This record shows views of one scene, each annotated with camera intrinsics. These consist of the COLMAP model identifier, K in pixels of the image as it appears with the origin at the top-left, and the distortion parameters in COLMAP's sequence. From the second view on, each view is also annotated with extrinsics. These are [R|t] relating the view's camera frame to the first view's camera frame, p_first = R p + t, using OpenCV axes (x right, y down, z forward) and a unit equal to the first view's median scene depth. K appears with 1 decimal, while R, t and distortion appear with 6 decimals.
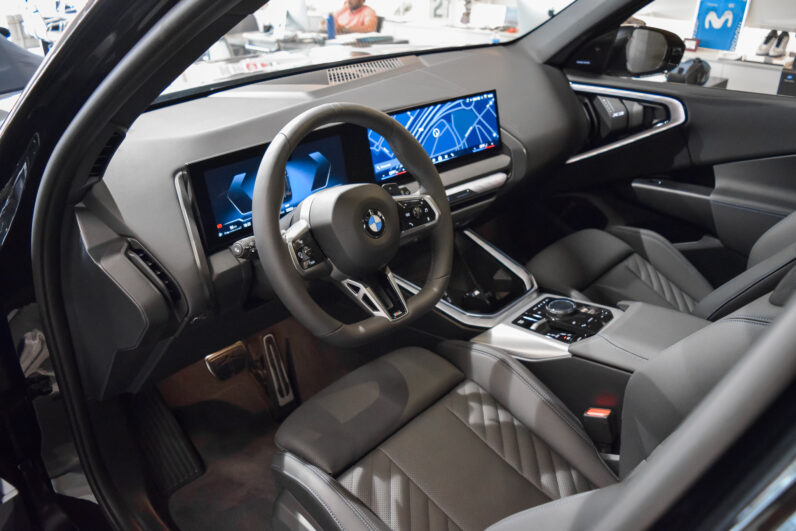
lens RADIAL K [[622.6, 0, 398.0], [0, 622.6, 265.5], [0, 0, 1]] dist [-0.073190, -0.004317]
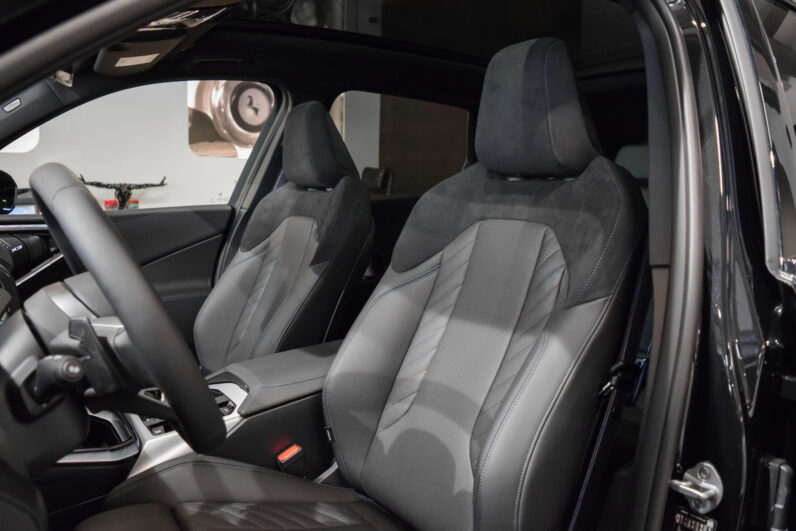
lens RADIAL K [[622.6, 0, 398.0], [0, 622.6, 265.5], [0, 0, 1]] dist [-0.073190, -0.004317]
pose [[0.200150, -0.120649, 0.972309, -0.424242], [0.444310, 0.895657, 0.019677, 0.011484], [-0.873229, 0.428068, 0.232871, 0.316633]]
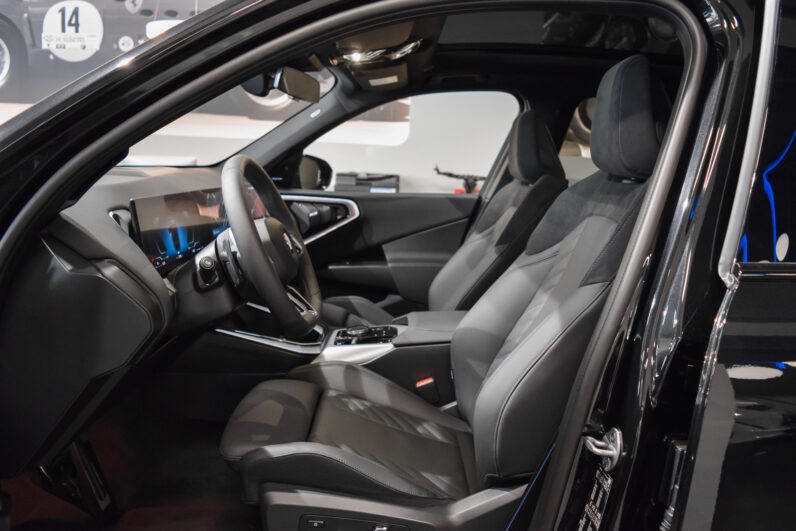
lens RADIAL K [[622.6, 0, 398.0], [0, 622.6, 265.5], [0, 0, 1]] dist [-0.073190, -0.004317]
pose [[0.724456, -0.062437, 0.686488, -0.443841], [0.268103, 0.942999, -0.197163, 0.173155], [-0.635047, 0.326885, 0.699901, -0.005324]]
